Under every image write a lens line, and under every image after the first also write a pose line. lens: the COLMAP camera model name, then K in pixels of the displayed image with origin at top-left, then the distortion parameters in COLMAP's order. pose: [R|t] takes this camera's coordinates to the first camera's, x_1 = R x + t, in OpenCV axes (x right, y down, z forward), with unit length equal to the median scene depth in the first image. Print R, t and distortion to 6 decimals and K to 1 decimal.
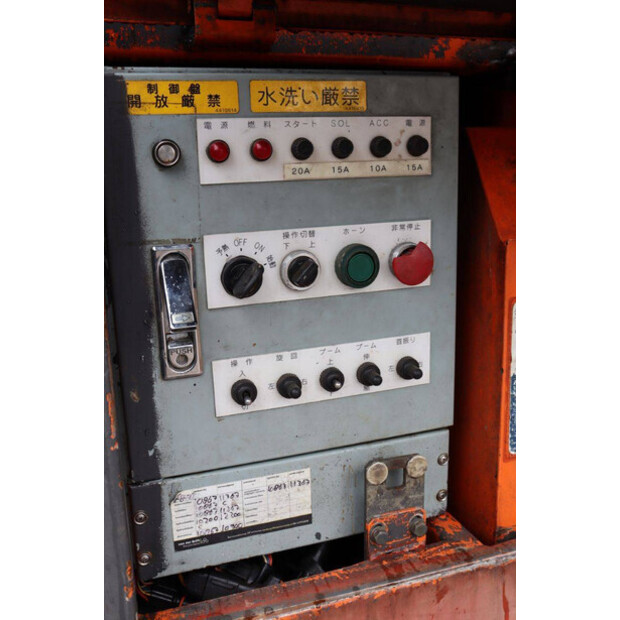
lens RADIAL K [[640.6, 0, 310.0], [0, 640.6, 310.0], [0, 0, 1]] dist [-0.065643, 0.108805]
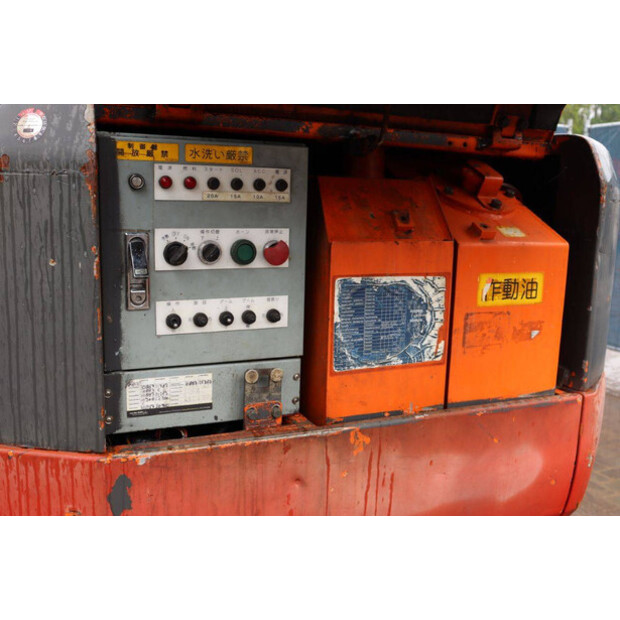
lens RADIAL K [[640.6, 0, 310.0], [0, 640.6, 310.0], [0, 0, 1]] dist [-0.065643, 0.108805]
pose [[0.995637, 0.042507, 0.083068, 0.115976], [-0.037911, 0.997702, -0.056147, 0.178429], [-0.085264, 0.052753, 0.994961, -0.730172]]
